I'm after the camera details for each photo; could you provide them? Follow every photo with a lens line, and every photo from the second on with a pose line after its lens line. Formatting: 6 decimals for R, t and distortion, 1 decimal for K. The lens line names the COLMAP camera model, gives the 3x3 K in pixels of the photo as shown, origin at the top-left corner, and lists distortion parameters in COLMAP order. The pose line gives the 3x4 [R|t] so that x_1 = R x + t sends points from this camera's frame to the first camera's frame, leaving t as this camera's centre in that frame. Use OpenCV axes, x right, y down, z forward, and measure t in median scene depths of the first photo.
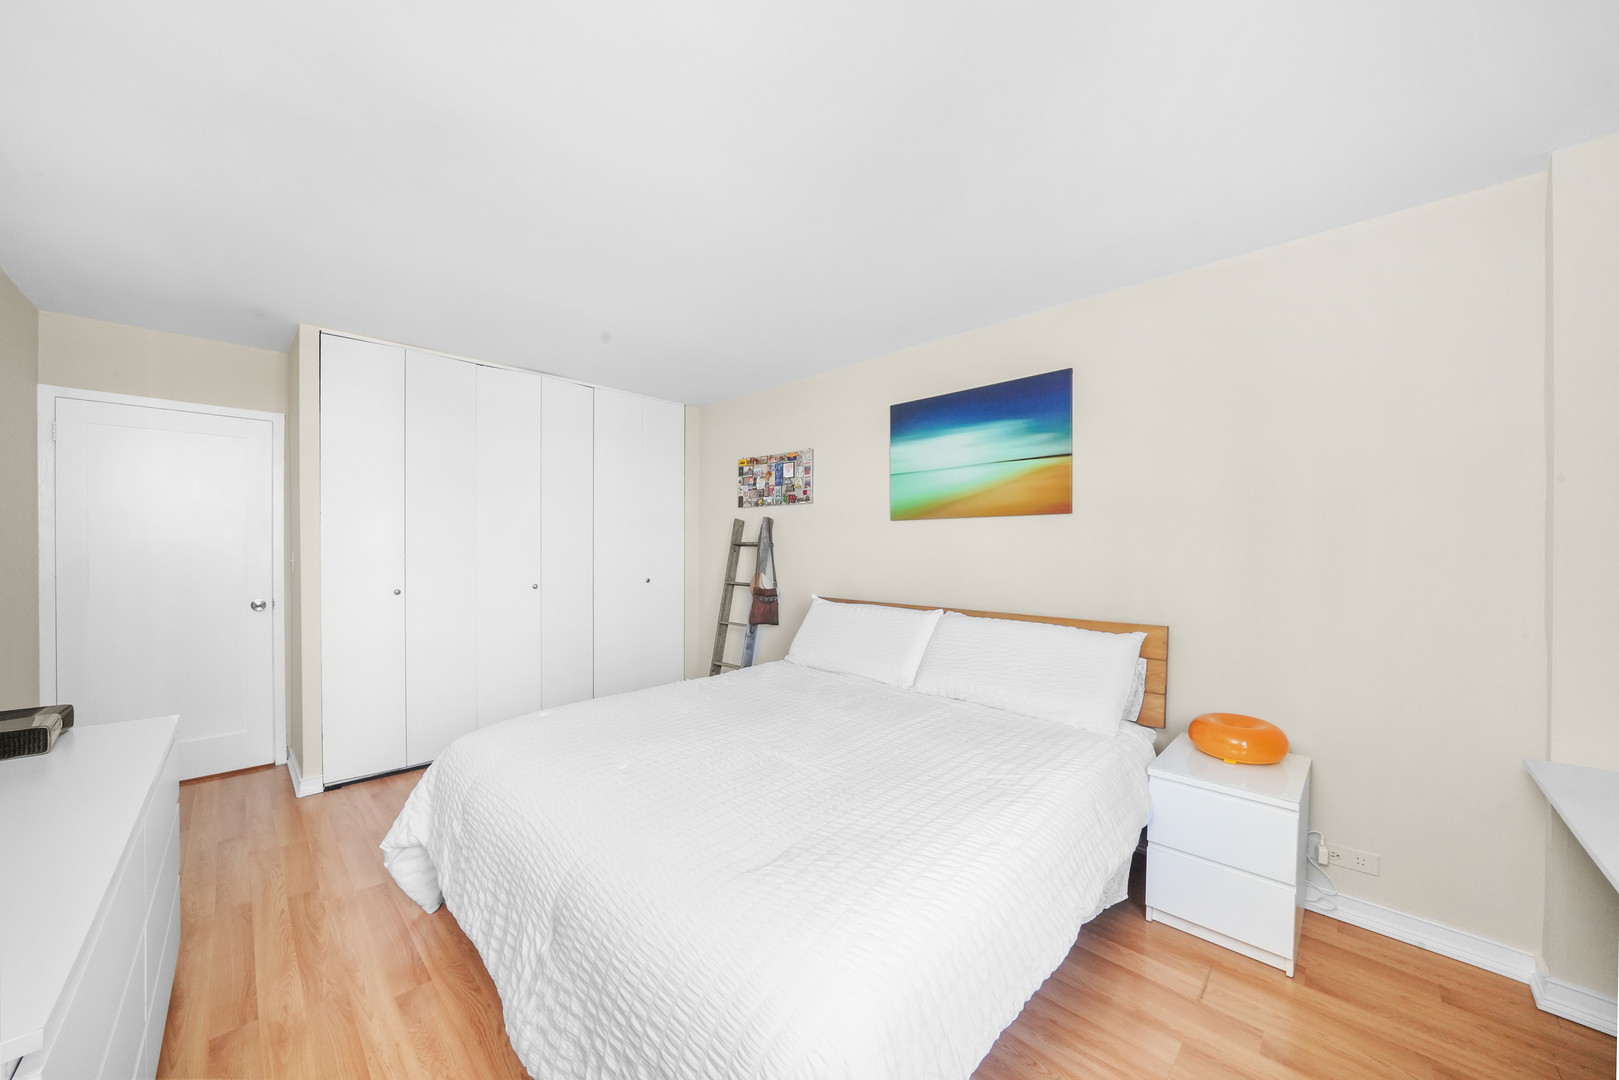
lens RADIAL K [[578.8, 0, 811.3], [0, 578.8, 546.0], [0, 0, 1]] dist [-0.000052, 0.000030]
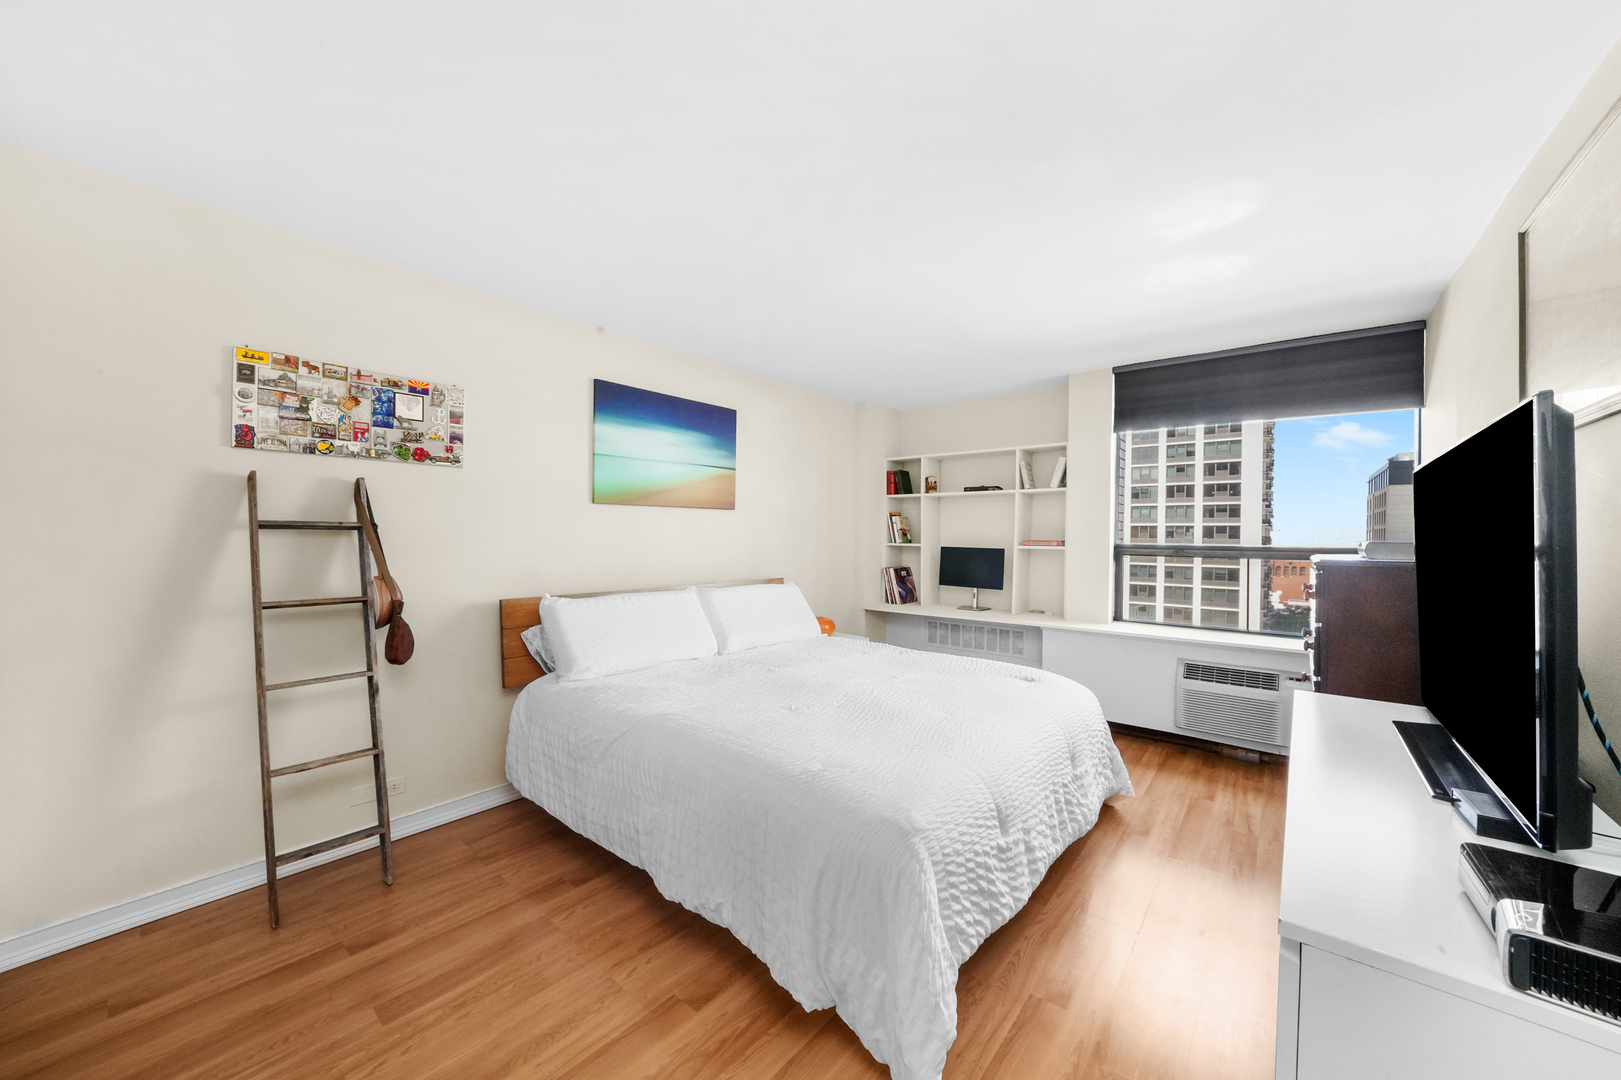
lens RADIAL K [[560.6, 0, 806.3], [0, 560.6, 539.1], [0, 0, 1]] dist [-0.030056, 0.004440]
pose [[-0.070474, -0.010547, 0.997458, -0.678554], [-0.005344, 0.999934, 0.010195, 0.001465], [-0.997499, -0.004612, -0.070526, 0.641607]]
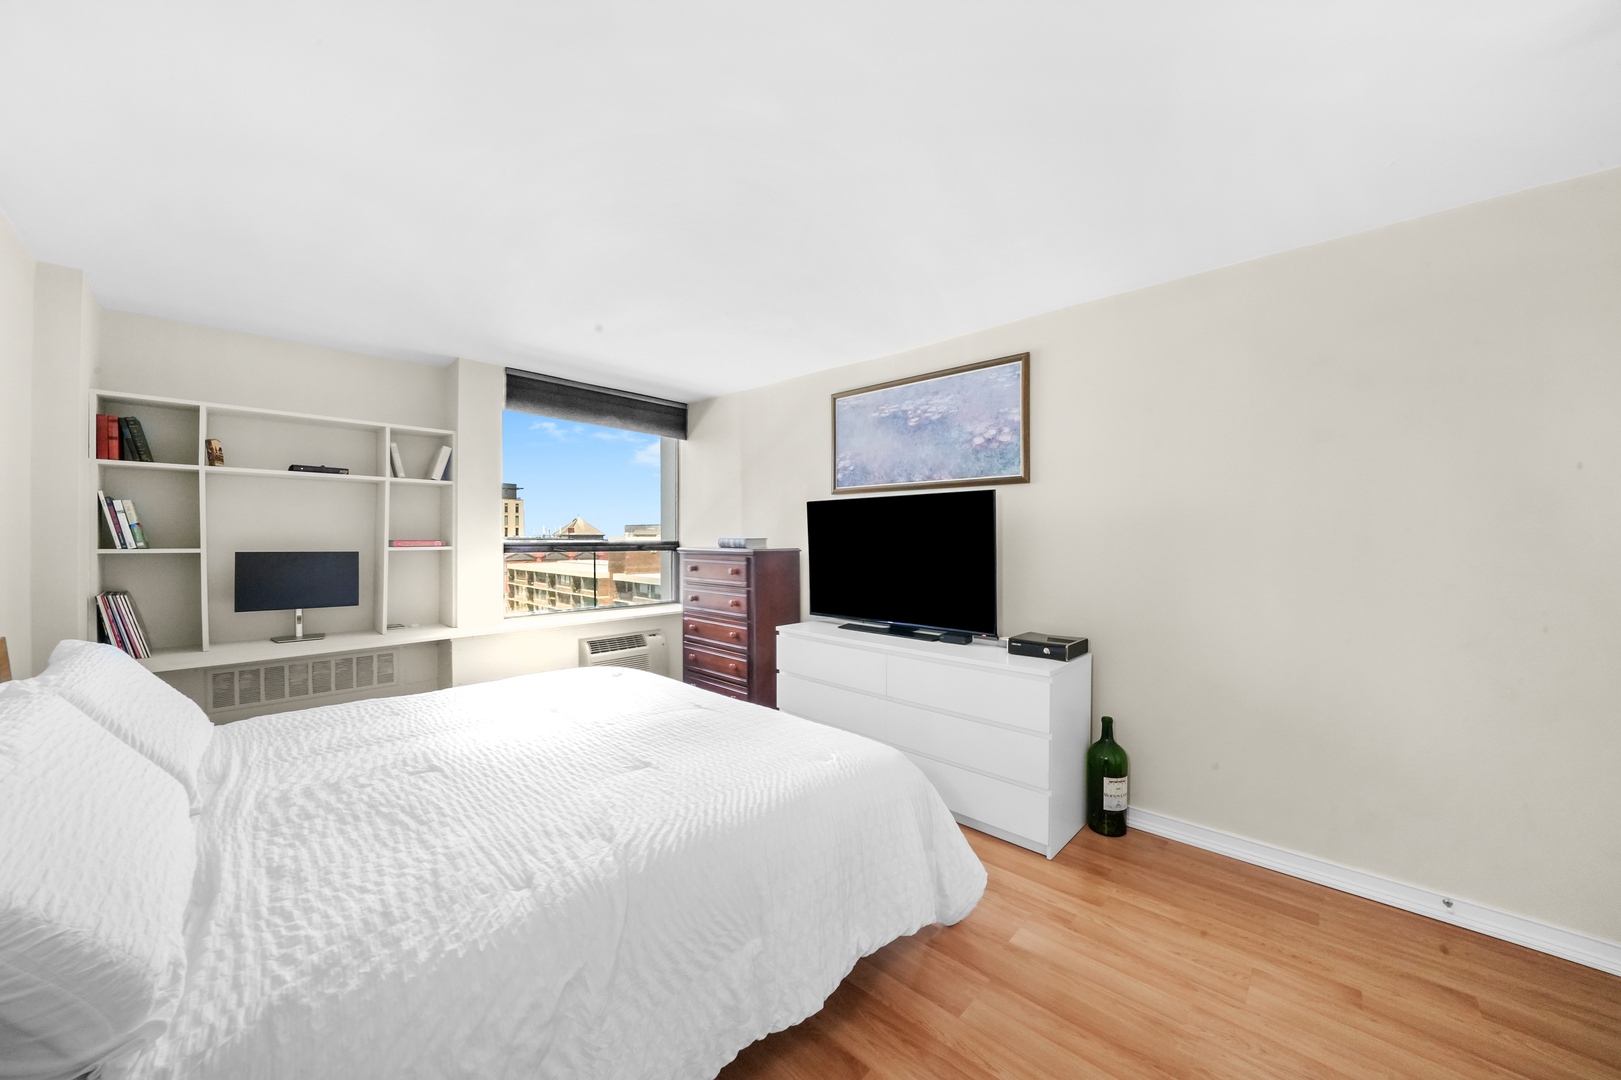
lens RADIAL K [[584.4, 0, 768.1], [0, 584.4, 537.8], [0, 0, 1]] dist [-0.000593, 0.000009]
pose [[-0.999500, -0.010344, 0.029890, -0.215811], [-0.010095, 0.999913, 0.008463, -0.005778], [-0.029975, 0.008157, -0.999517, 1.080996]]
